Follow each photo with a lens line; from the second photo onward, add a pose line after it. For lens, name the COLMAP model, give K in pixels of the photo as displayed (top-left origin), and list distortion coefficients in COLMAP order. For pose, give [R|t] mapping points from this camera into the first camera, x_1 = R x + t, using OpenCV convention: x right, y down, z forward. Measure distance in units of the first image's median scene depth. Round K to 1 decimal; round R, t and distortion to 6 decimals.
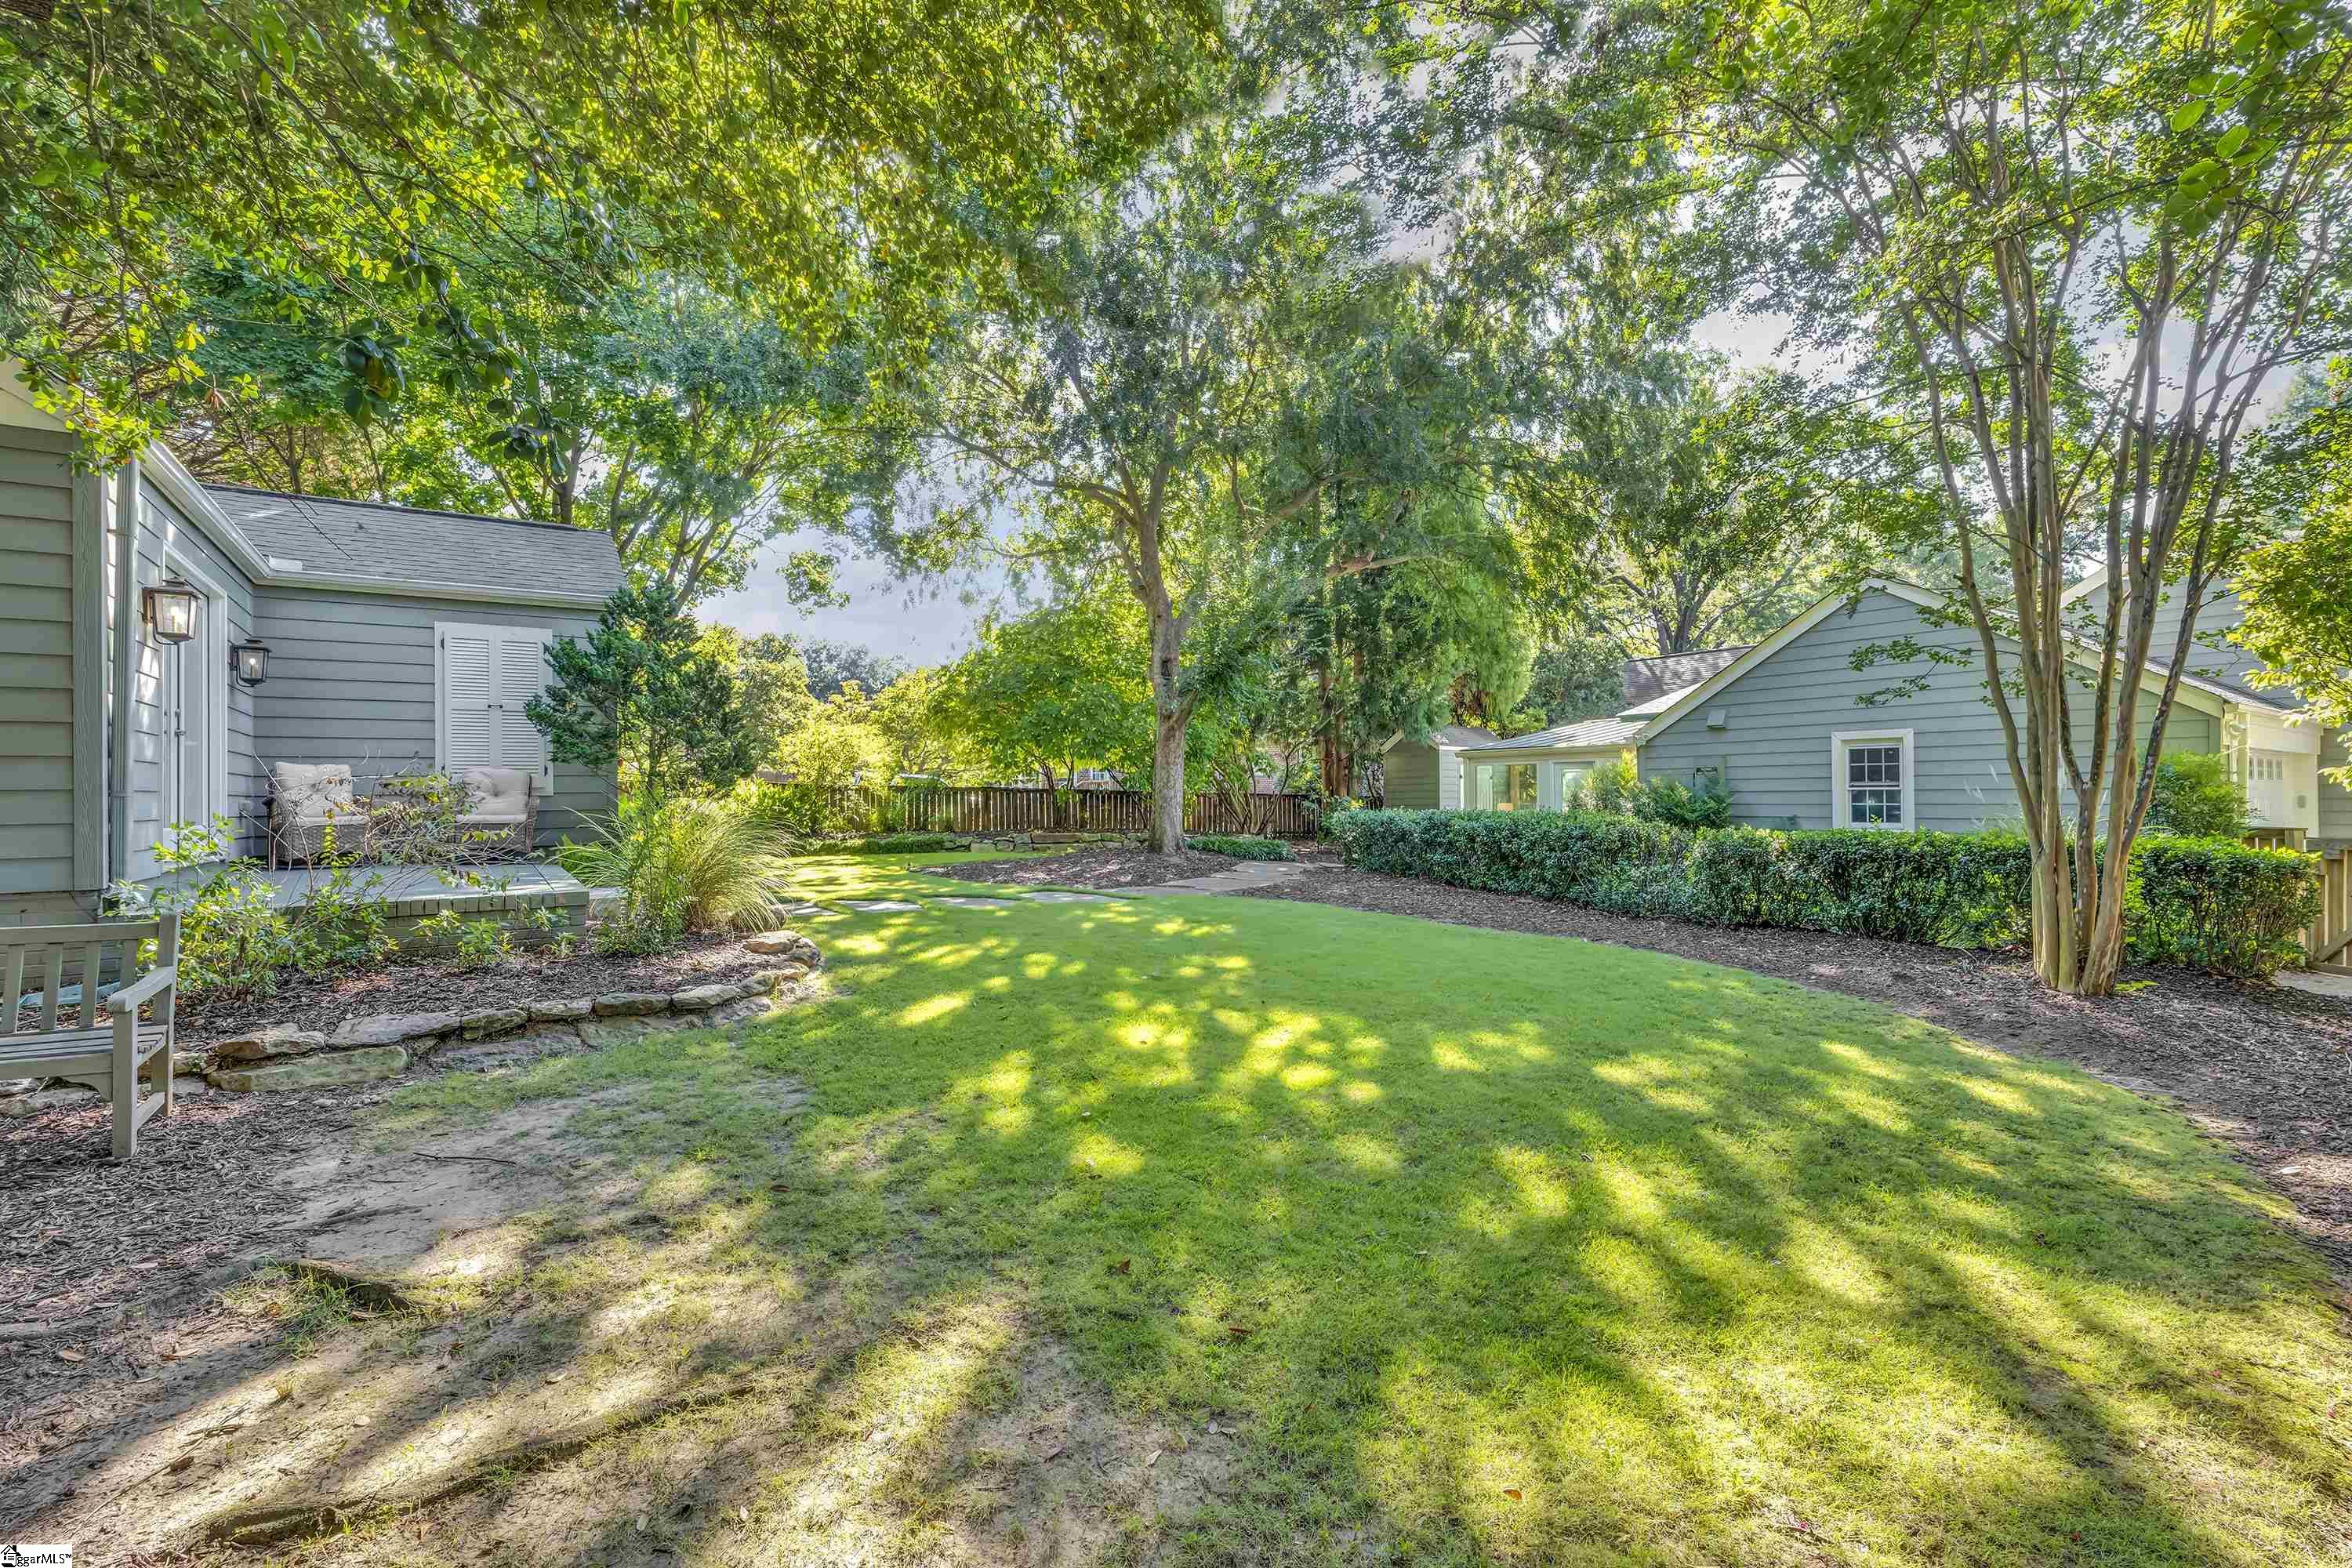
lens RADIAL K [[1015.8, 0, 1176.0], [0, 1015.8, 784.0], [0, 0, 1]] dist [-0.000663, -0.000343]
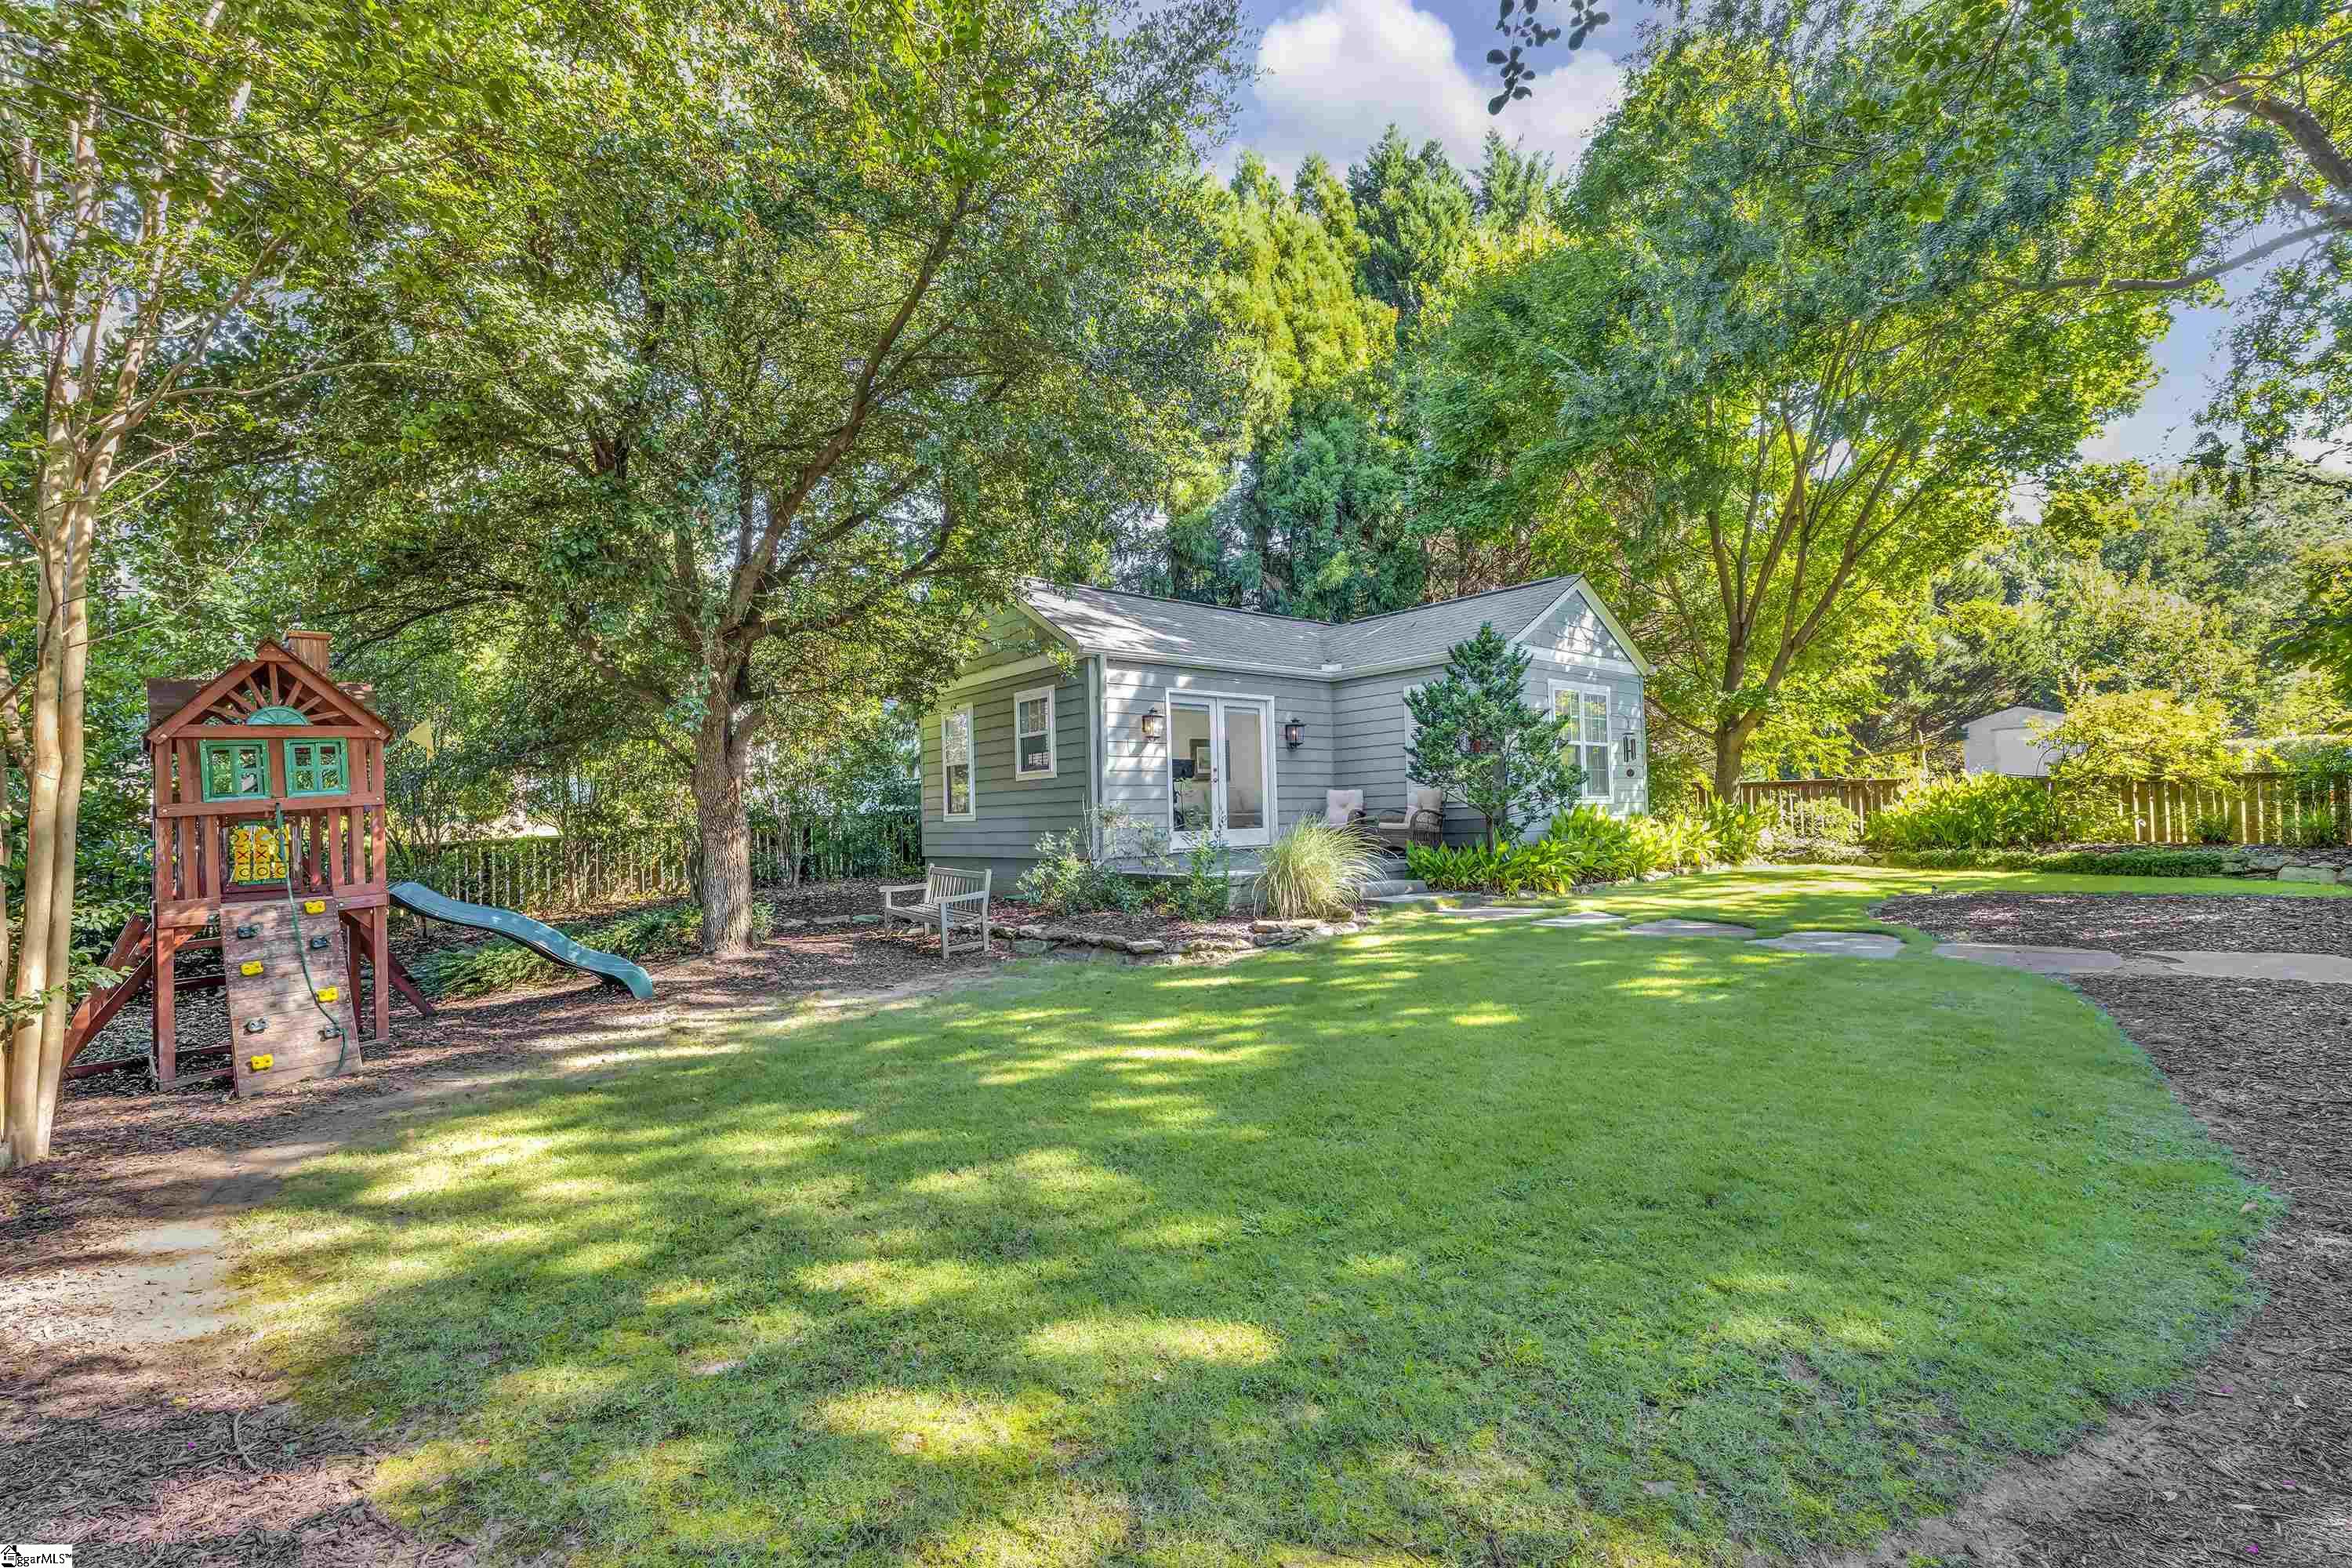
lens RADIAL K [[1015.8, 0, 1176.0], [0, 1015.8, 784.0], [0, 0, 1]] dist [-0.000663, -0.000343]
pose [[0.083042, -0.014380, -0.996442, 1.788511], [0.001933, 0.999896, -0.014269, -0.017829], [0.996544, -0.000741, 0.083062, 1.458482]]
